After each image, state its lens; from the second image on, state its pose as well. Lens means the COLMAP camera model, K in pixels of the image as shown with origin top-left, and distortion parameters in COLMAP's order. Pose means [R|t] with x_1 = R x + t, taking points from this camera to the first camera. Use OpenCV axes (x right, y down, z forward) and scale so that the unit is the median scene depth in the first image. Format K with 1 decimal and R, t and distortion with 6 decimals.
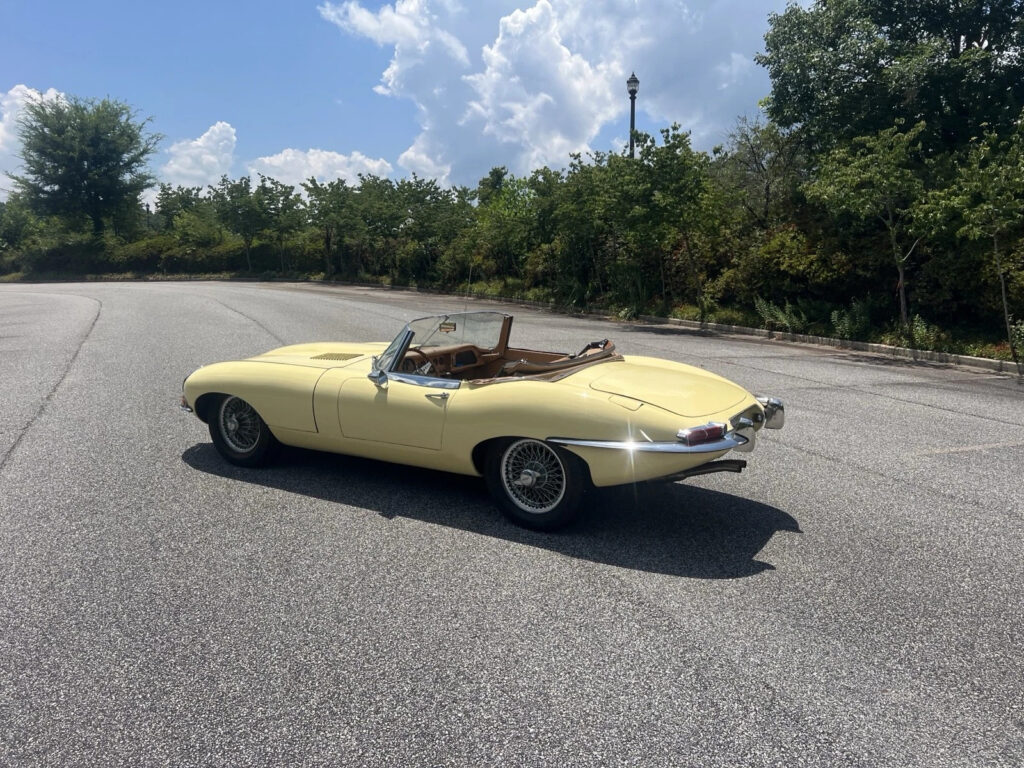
lens RADIAL K [[774.6, 0, 522.3], [0, 774.6, 384.7], [0, 0, 1]] dist [0.044749, -0.056659]
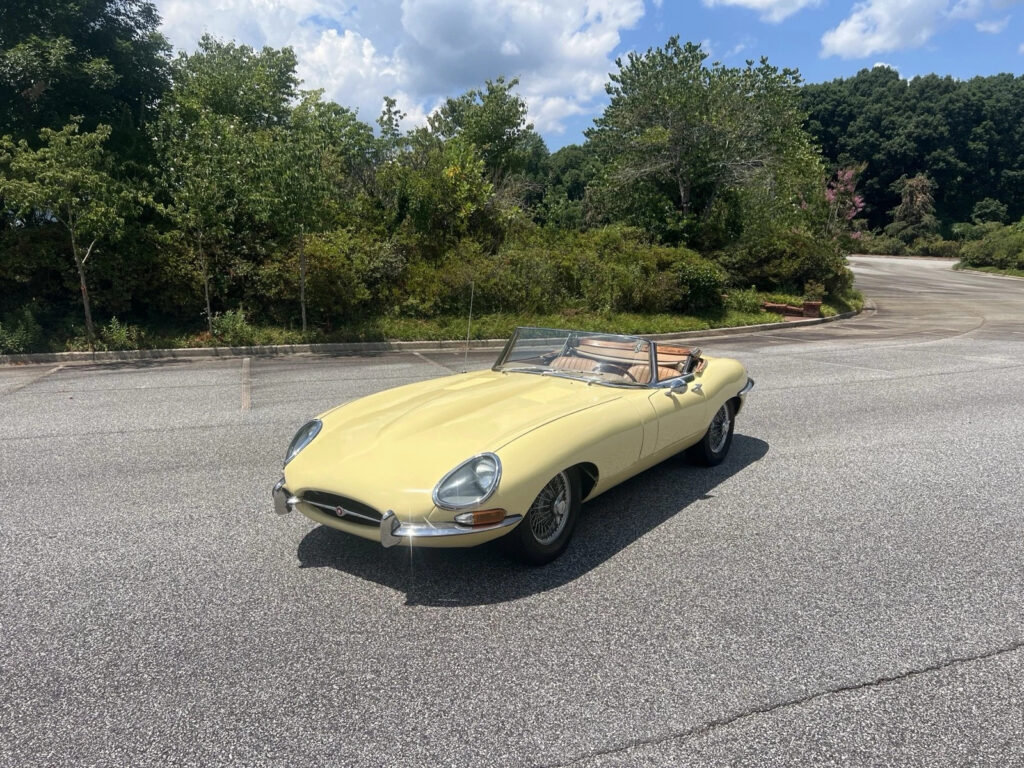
lens RADIAL K [[774.6, 0, 508.9], [0, 774.6, 390.0], [0, 0, 1]] dist [0.044749, -0.056659]
pose [[0.074320, -0.178039, 0.981213, -0.284139], [0.160064, 0.973306, 0.164481, -0.049641], [-0.984305, 0.144833, 0.100834, 0.248141]]
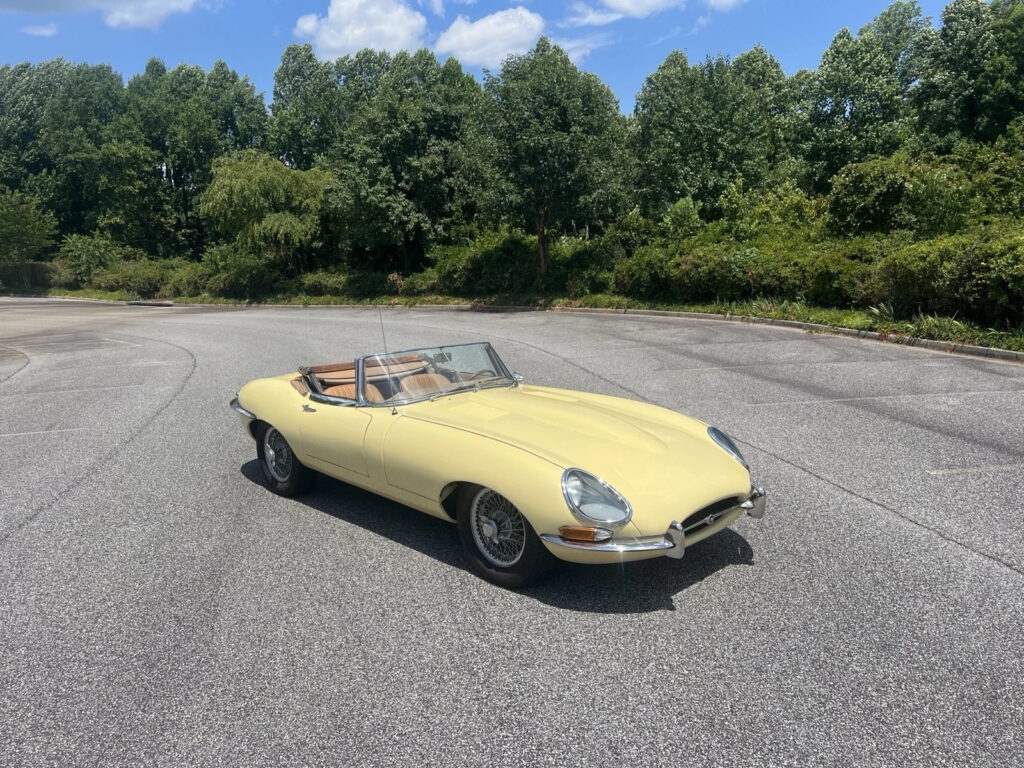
lens RADIAL K [[768.1, 0, 520.5], [0, 768.1, 380.8], [0, 0, 1]] dist [0.041776, -0.049007]
pose [[-0.970339, -0.022615, 0.240690, -0.111024], [0.056469, 0.946870, 0.316621, -0.090349], [-0.235062, 0.320821, -0.917507, 0.480210]]
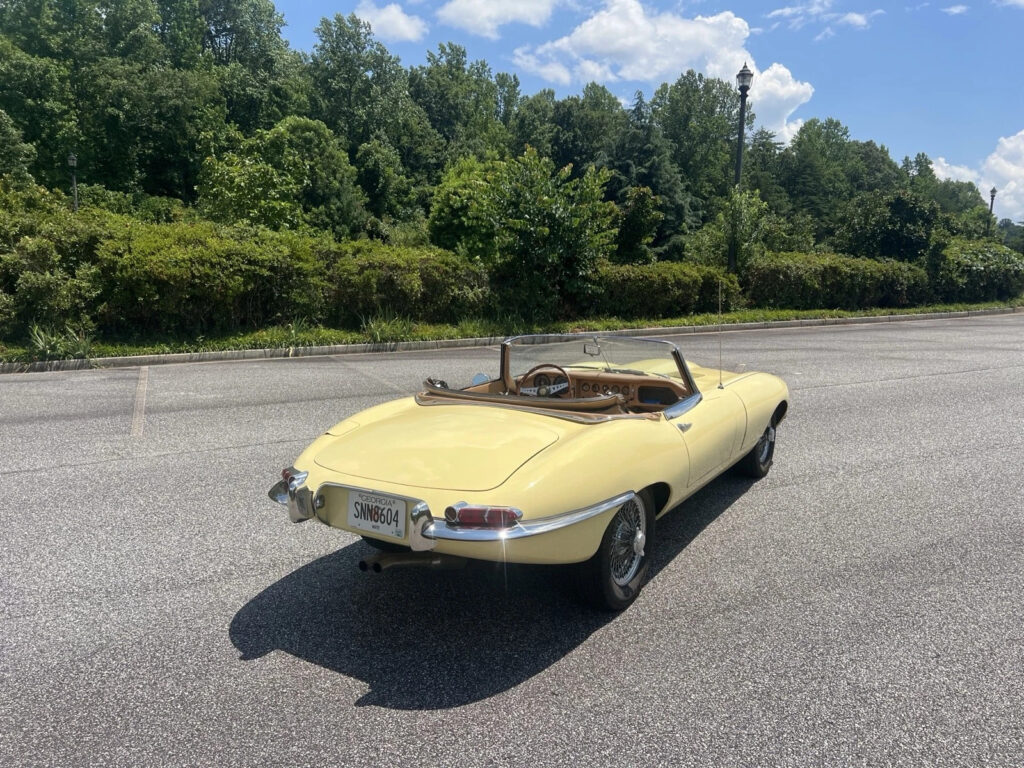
lens RADIAL K [[774.6, 0, 515.8], [0, 774.6, 388.5], [0, 0, 1]] dist [0.044749, -0.056659]
pose [[0.002201, 0.157916, -0.987450, 0.200604], [-0.166149, 0.973785, 0.155360, -0.039353], [0.986098, 0.163722, 0.028381, 0.224439]]
